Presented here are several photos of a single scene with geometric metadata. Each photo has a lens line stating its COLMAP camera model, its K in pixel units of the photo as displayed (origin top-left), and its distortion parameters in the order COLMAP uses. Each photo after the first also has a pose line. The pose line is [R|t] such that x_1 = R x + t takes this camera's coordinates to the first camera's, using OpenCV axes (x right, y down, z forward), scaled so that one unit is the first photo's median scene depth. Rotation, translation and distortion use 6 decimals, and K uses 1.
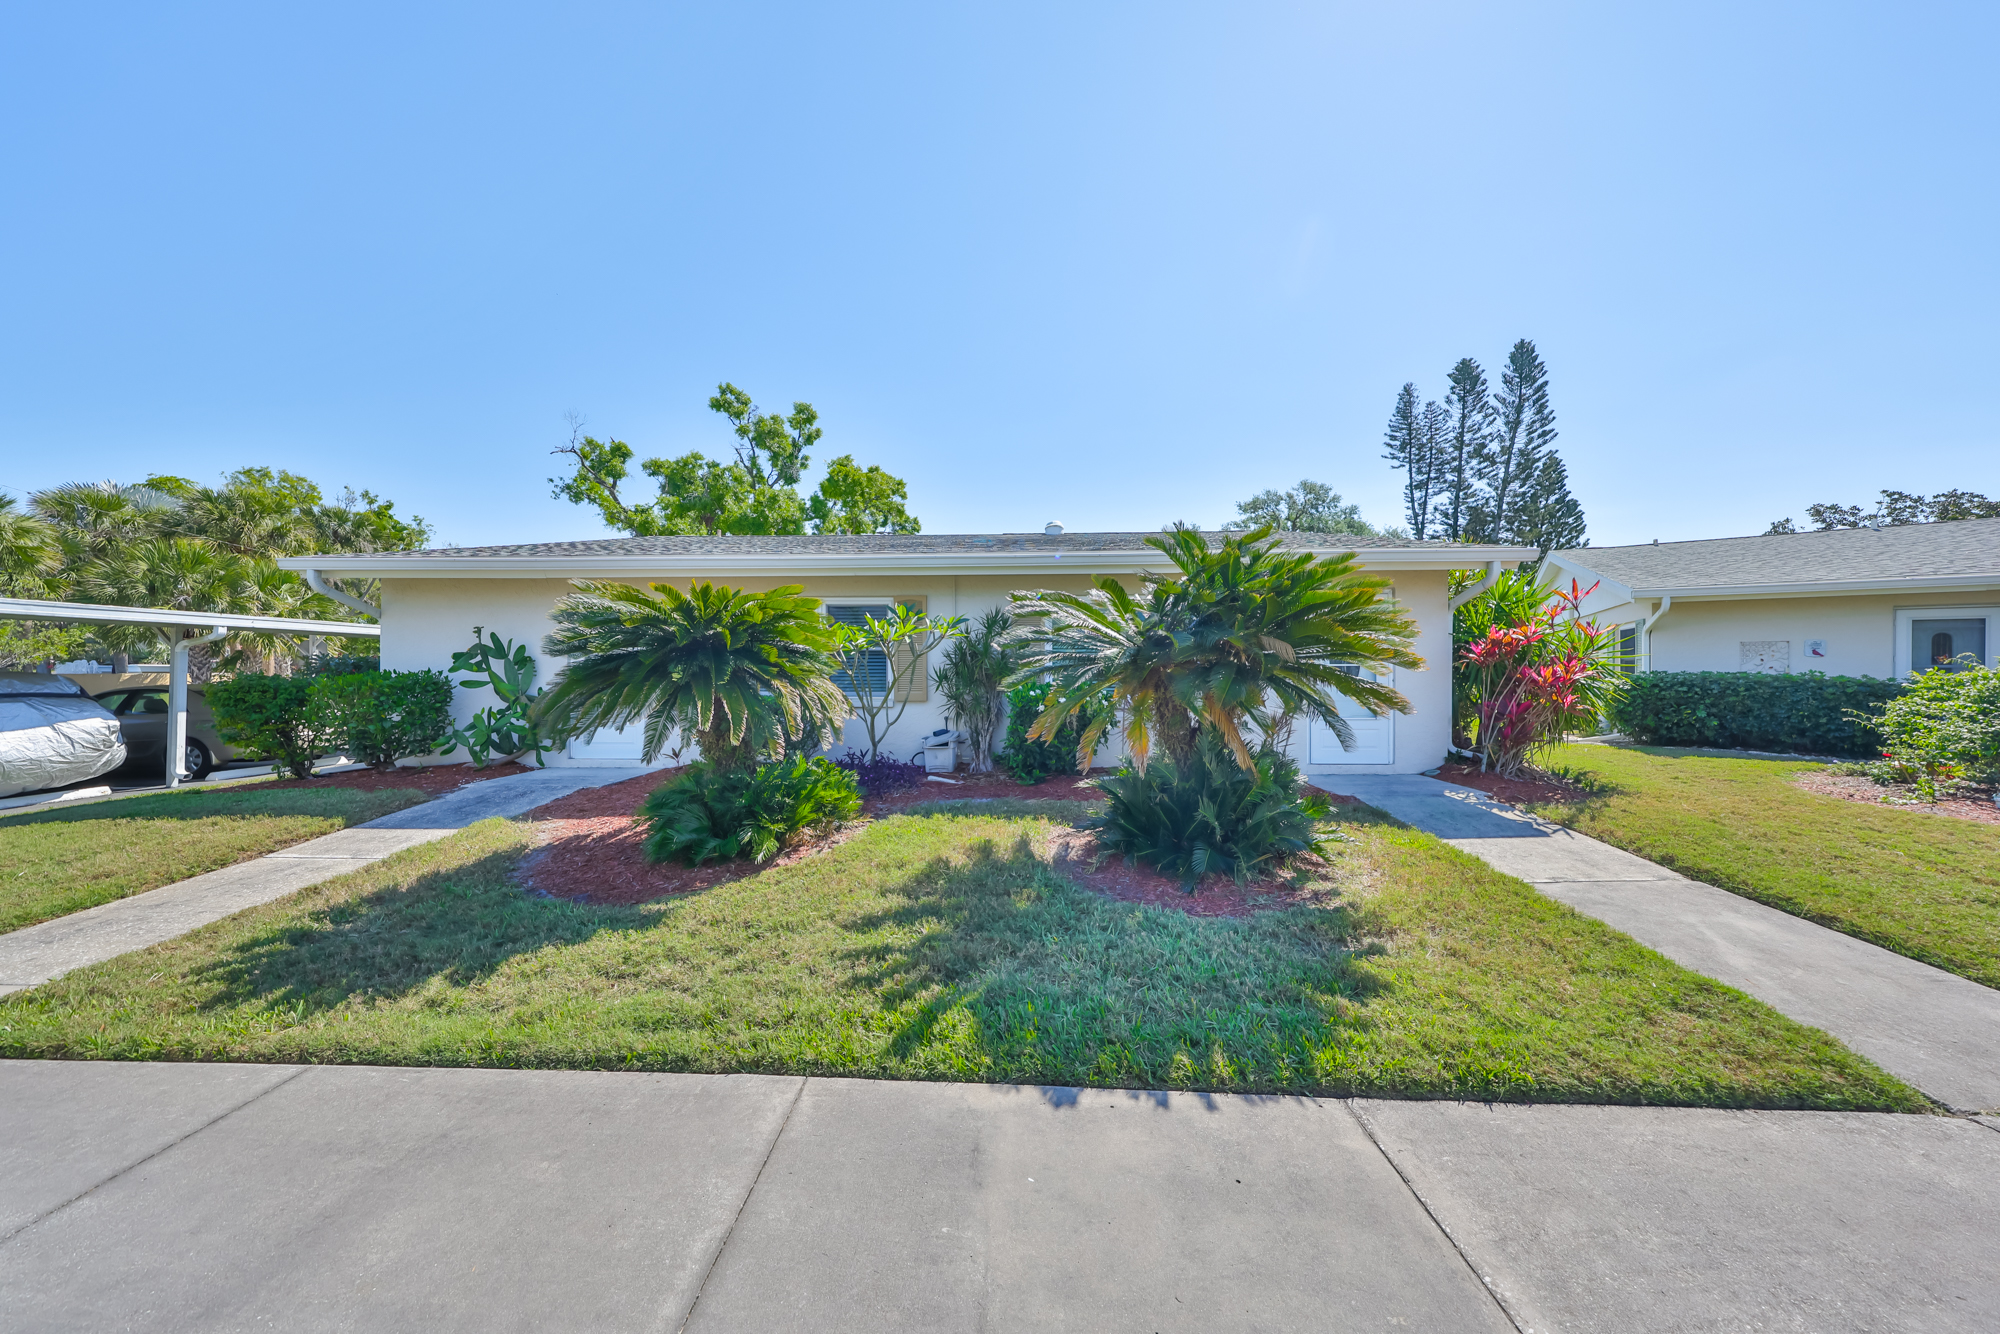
lens RADIAL K [[614.3, 0, 988.3], [0, 614.3, 668.6], [0, 0, 1]] dist [-0.001998, 0.000512]
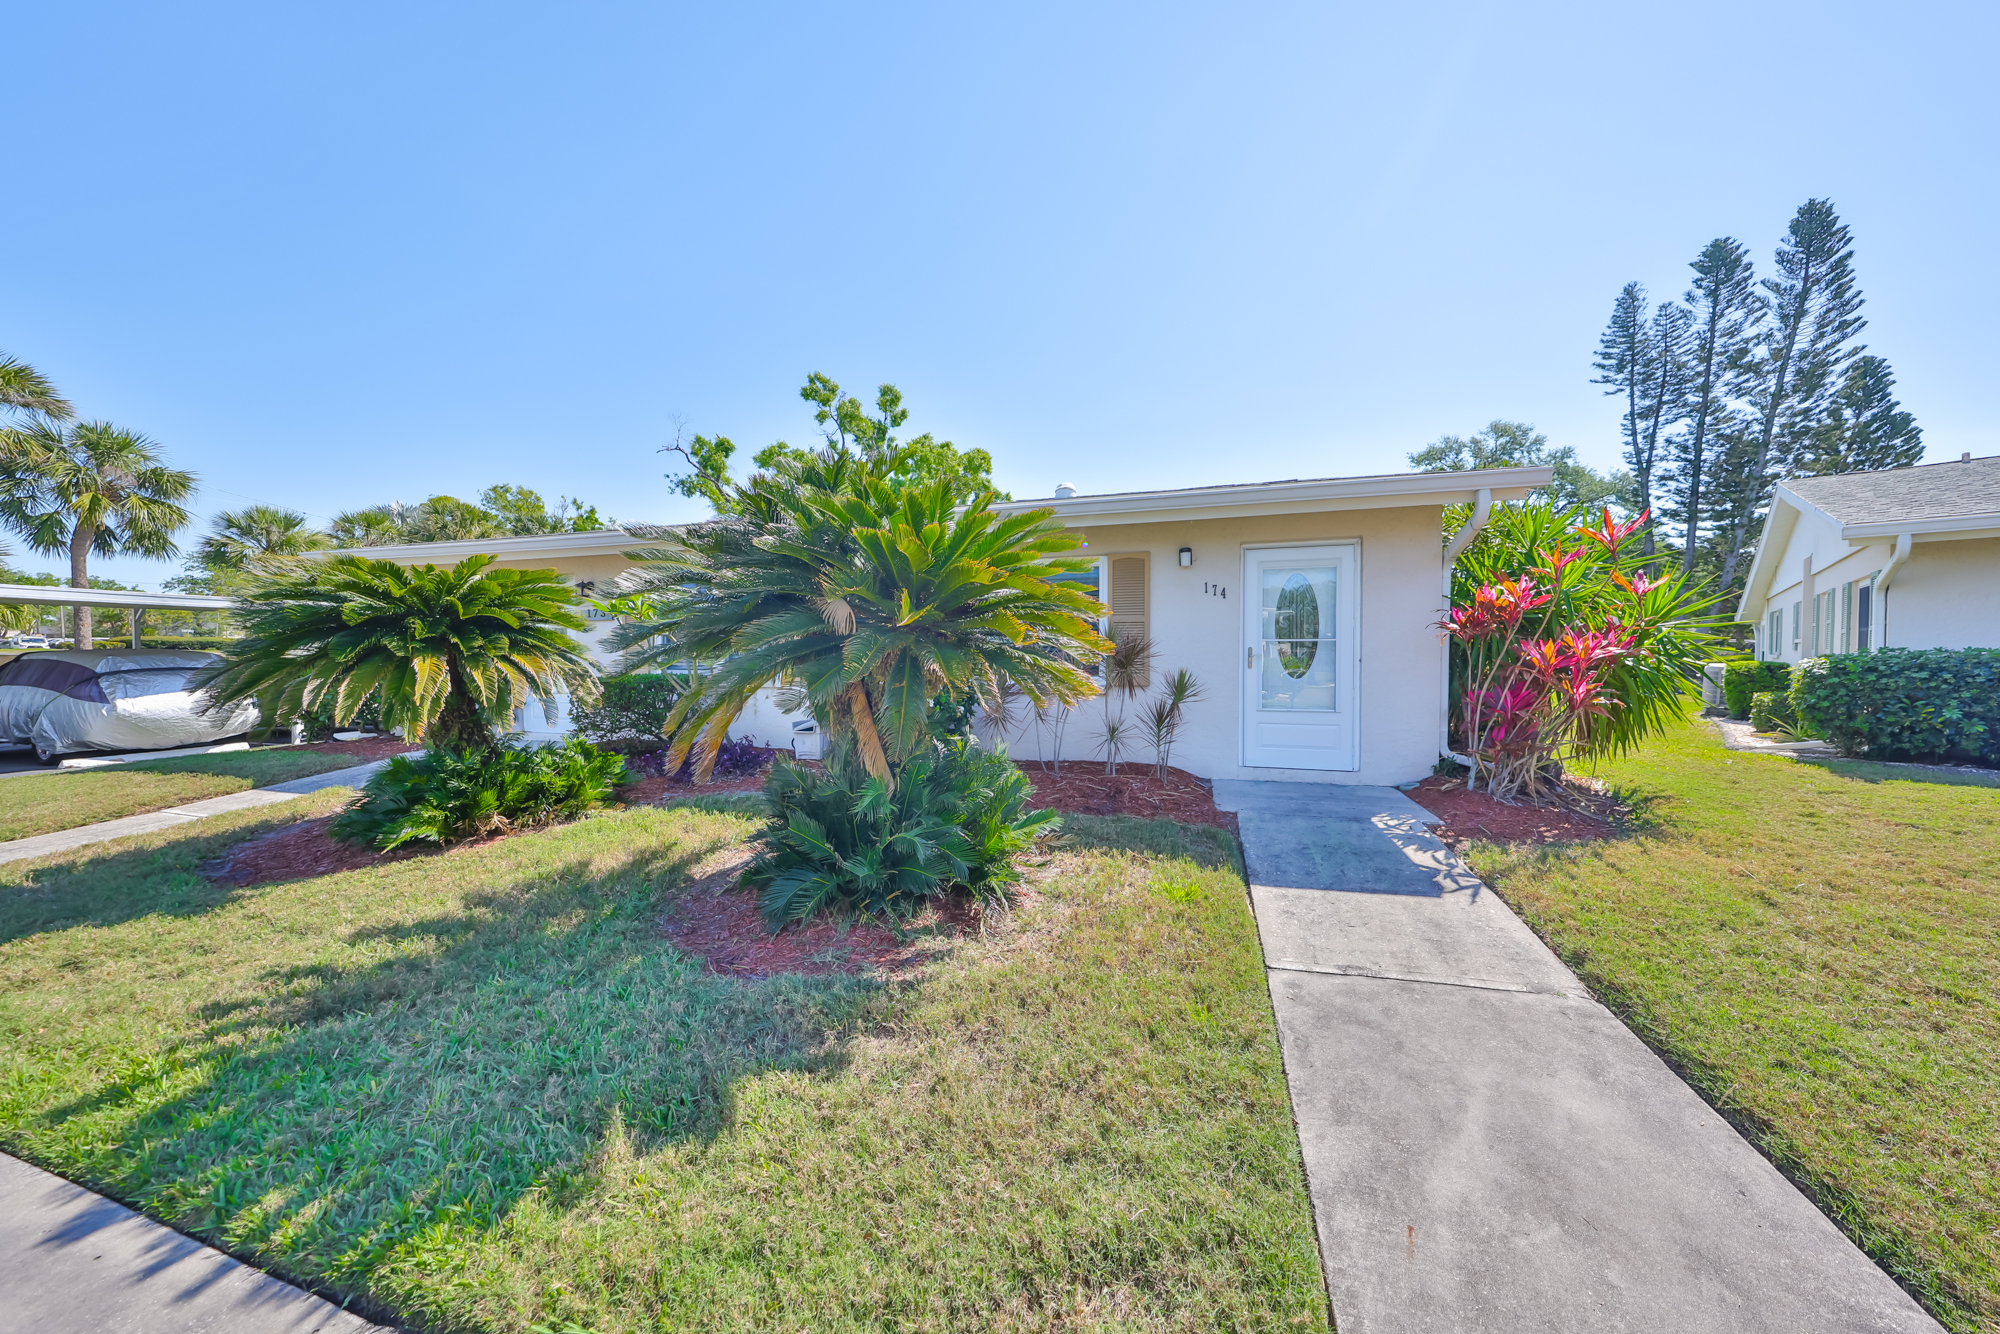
lens RADIAL K [[614.3, 0, 1004.4], [0, 614.3, 665.4], [0, 0, 1]] dist [-0.001998, 0.000512]
pose [[0.972459, 0.004901, -0.233024, 0.099739], [0.001675, 0.999606, 0.028014, 0.000886], [0.233070, -0.027633, 0.972067, 0.041442]]
